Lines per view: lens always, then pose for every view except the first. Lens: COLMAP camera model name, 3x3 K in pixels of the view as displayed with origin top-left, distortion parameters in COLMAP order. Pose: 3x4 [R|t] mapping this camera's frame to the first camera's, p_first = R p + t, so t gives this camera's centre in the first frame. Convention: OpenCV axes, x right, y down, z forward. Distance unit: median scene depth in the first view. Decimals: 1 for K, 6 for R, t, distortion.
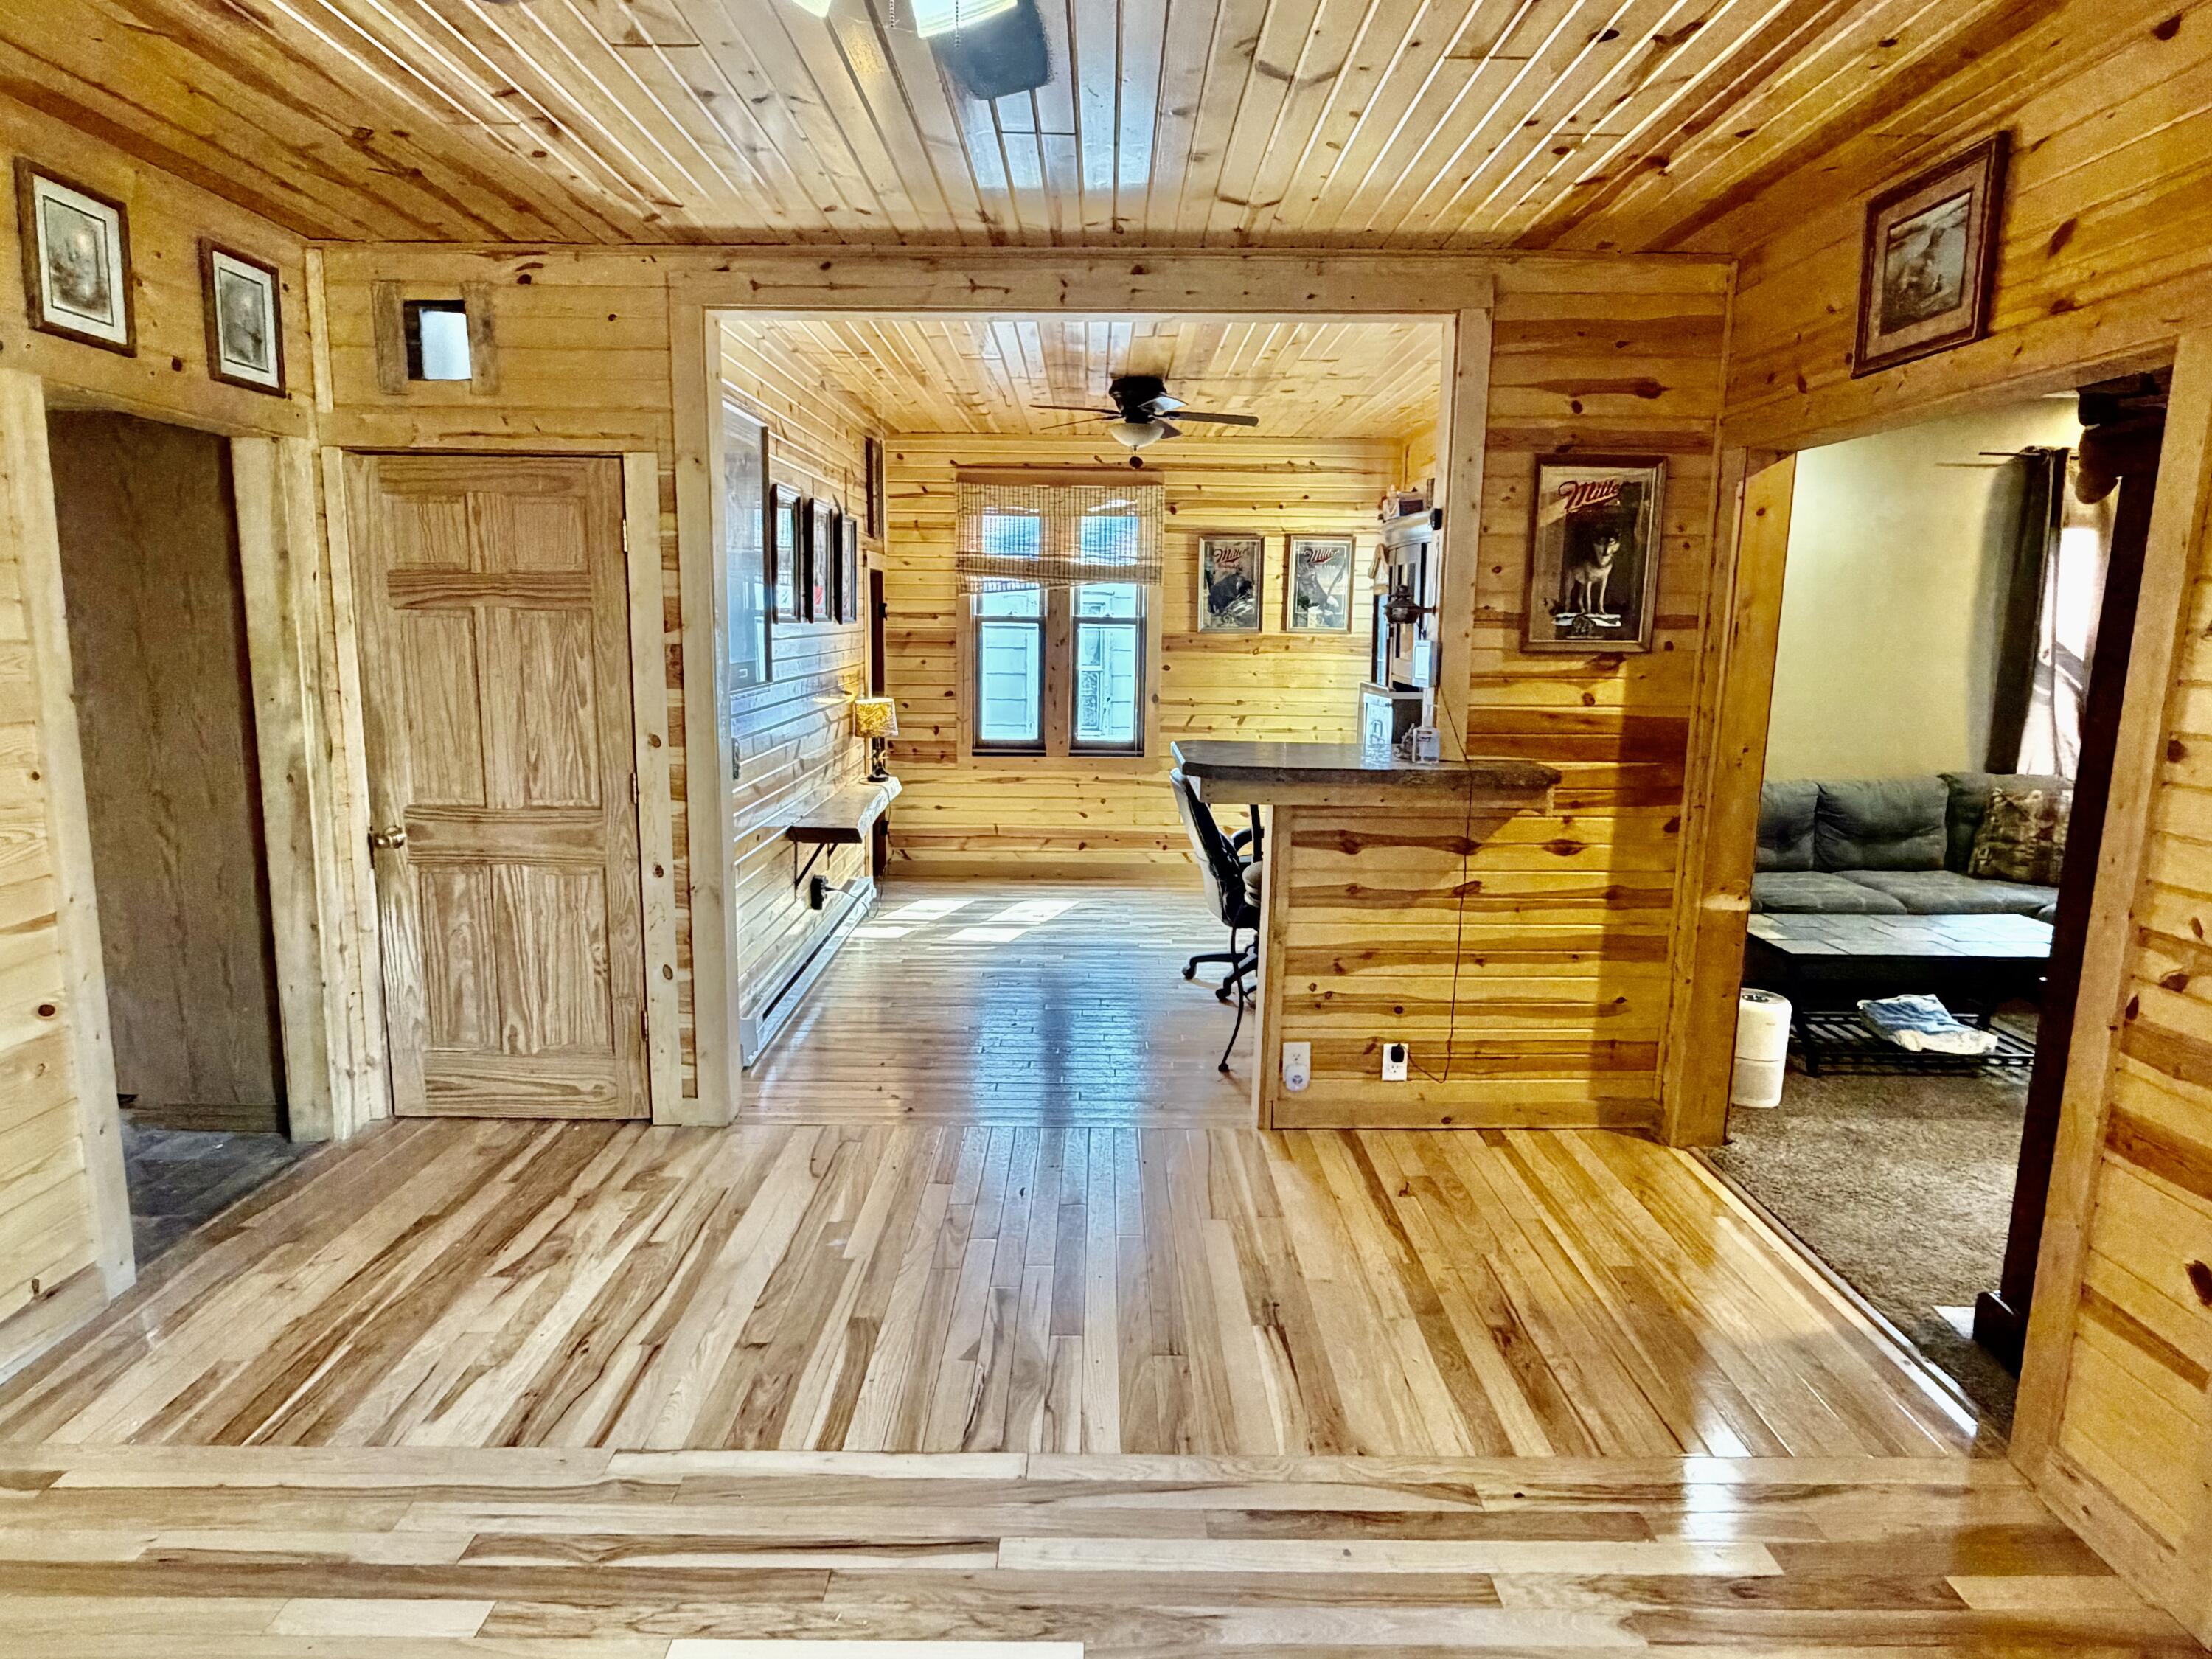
lens RADIAL K [[1286.0, 0, 1113.4], [0, 1286.0, 820.8], [0, 0, 1]] dist [0.003162, -0.000123]
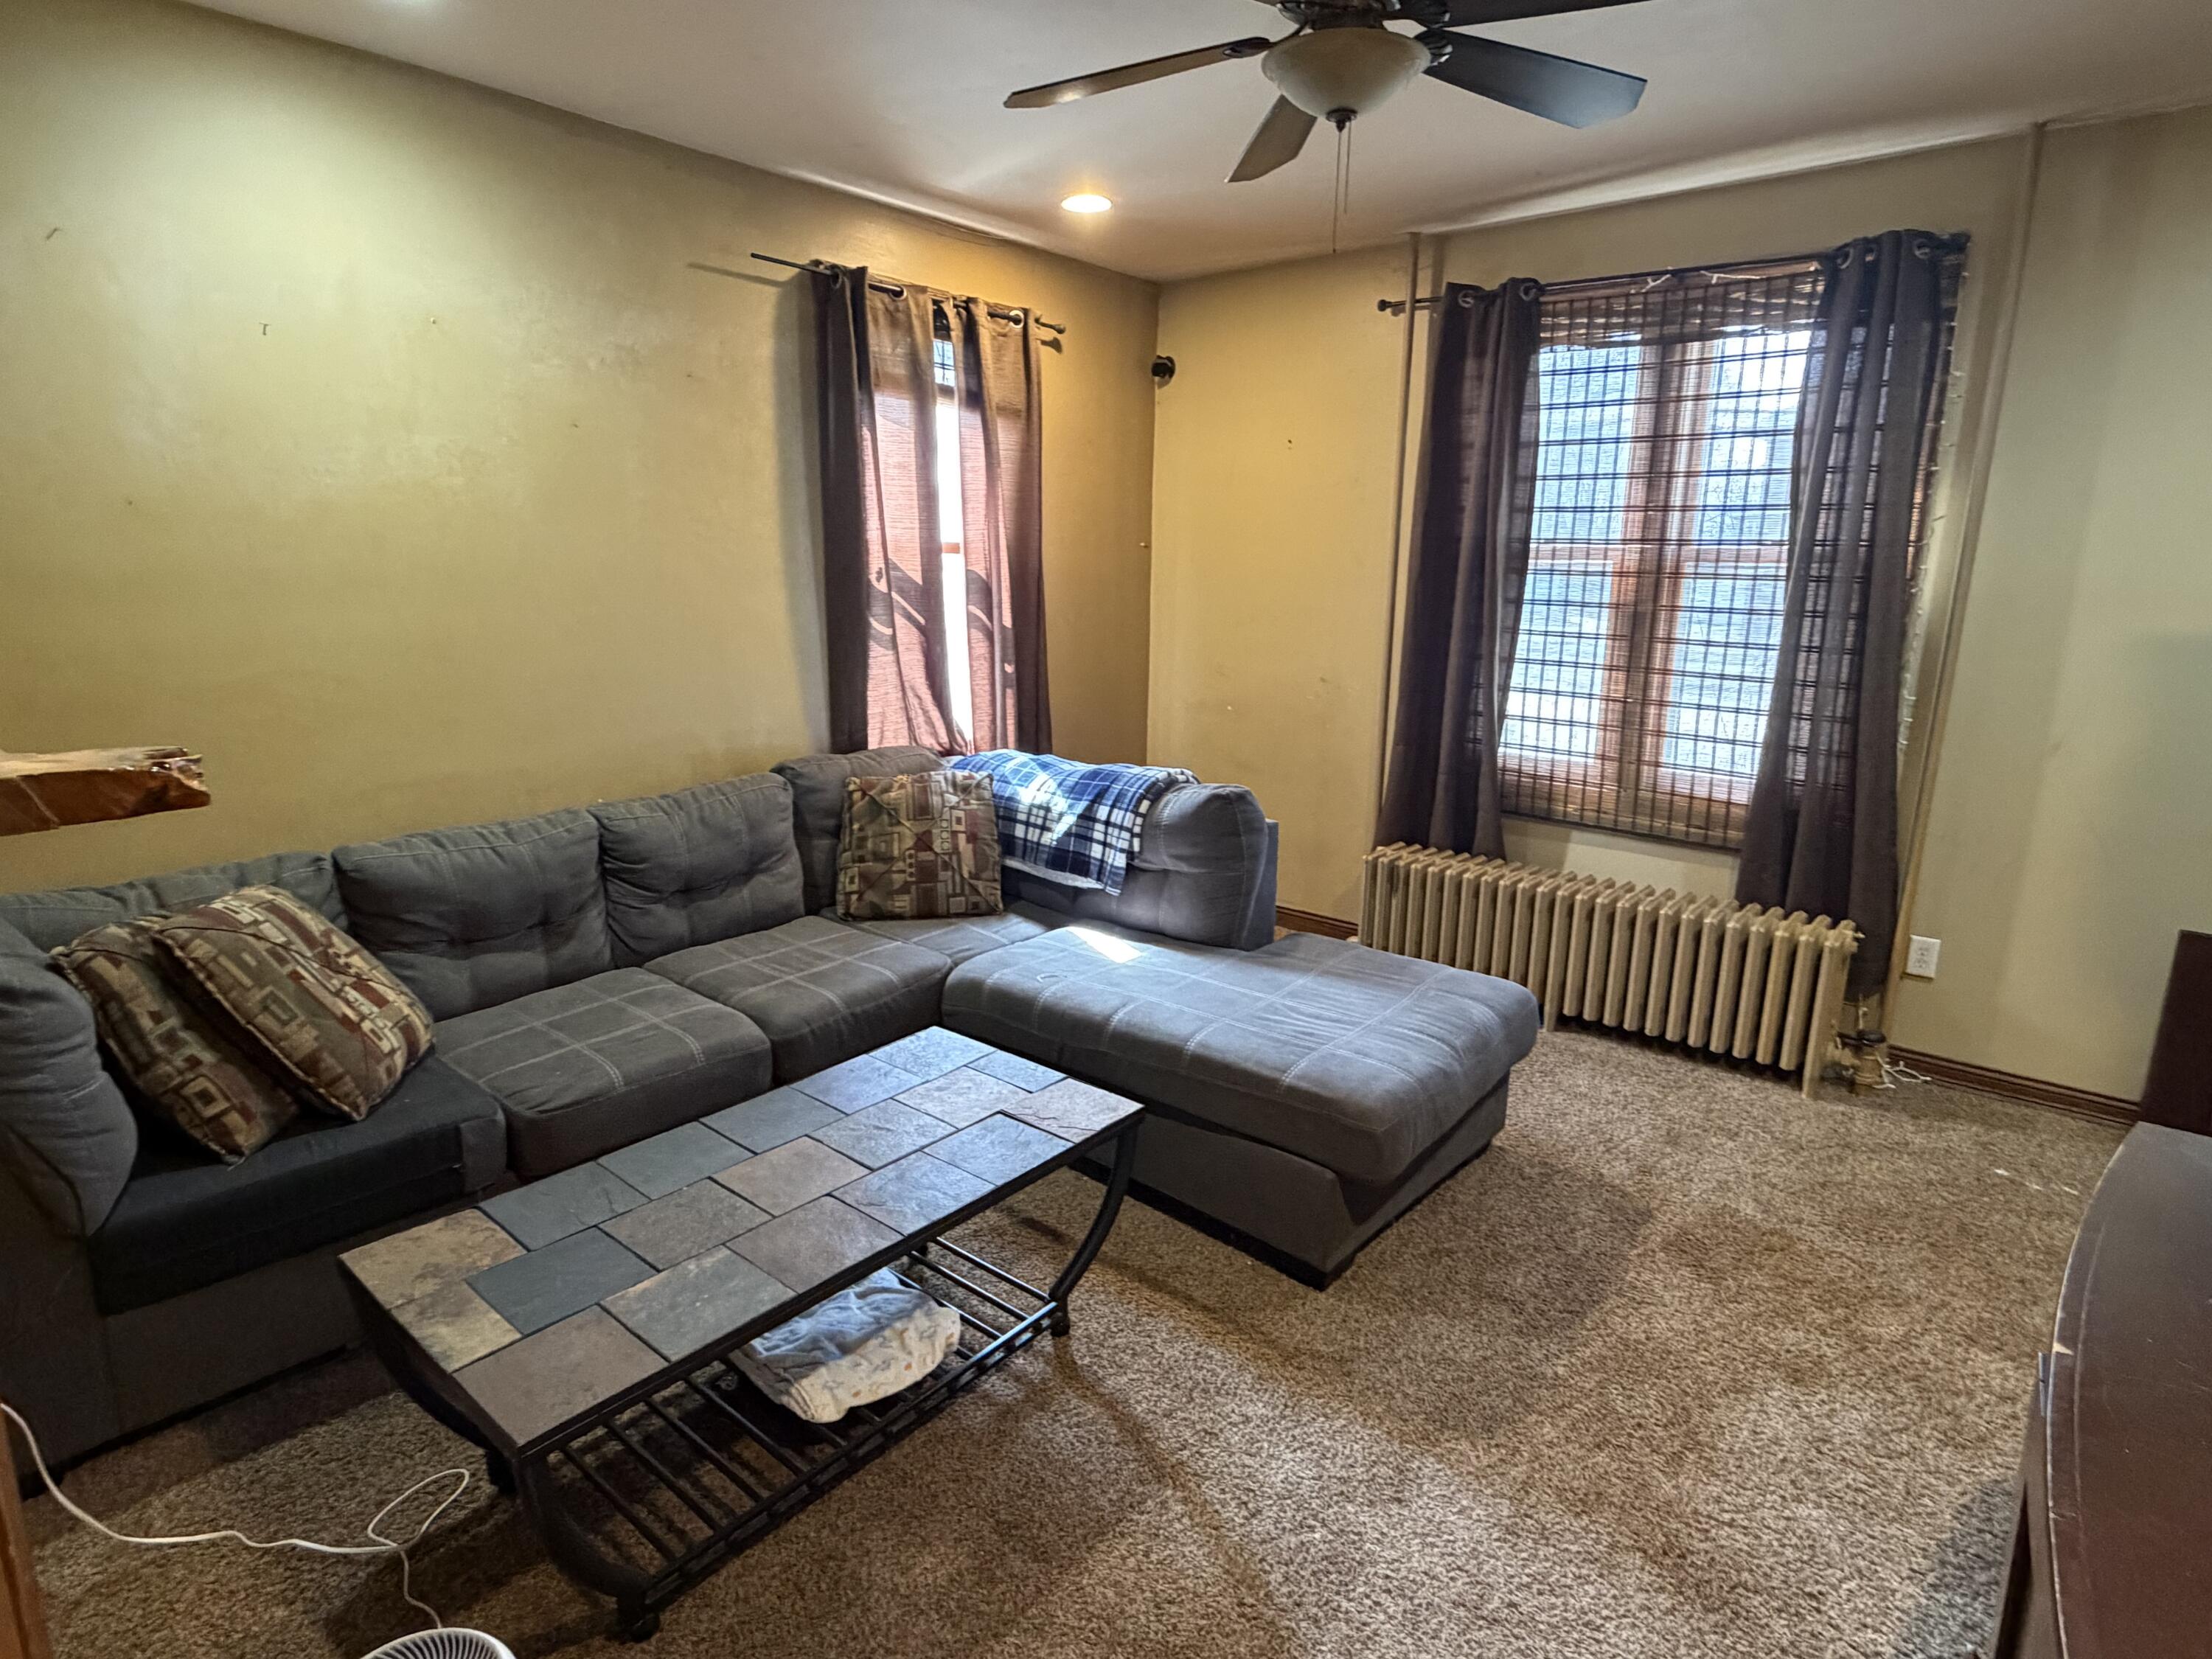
lens RADIAL K [[1195.2, 0, 1124.4], [0, 1195.2, 817.1], [0, 0, 1]] dist [-0.000198, 0.001061]
pose [[0.645484, -0.170829, 0.744425, 0.308408], [0.121168, 0.985227, 0.121023, -0.063891], [-0.754102, 0.012082, 0.656647, 0.481397]]
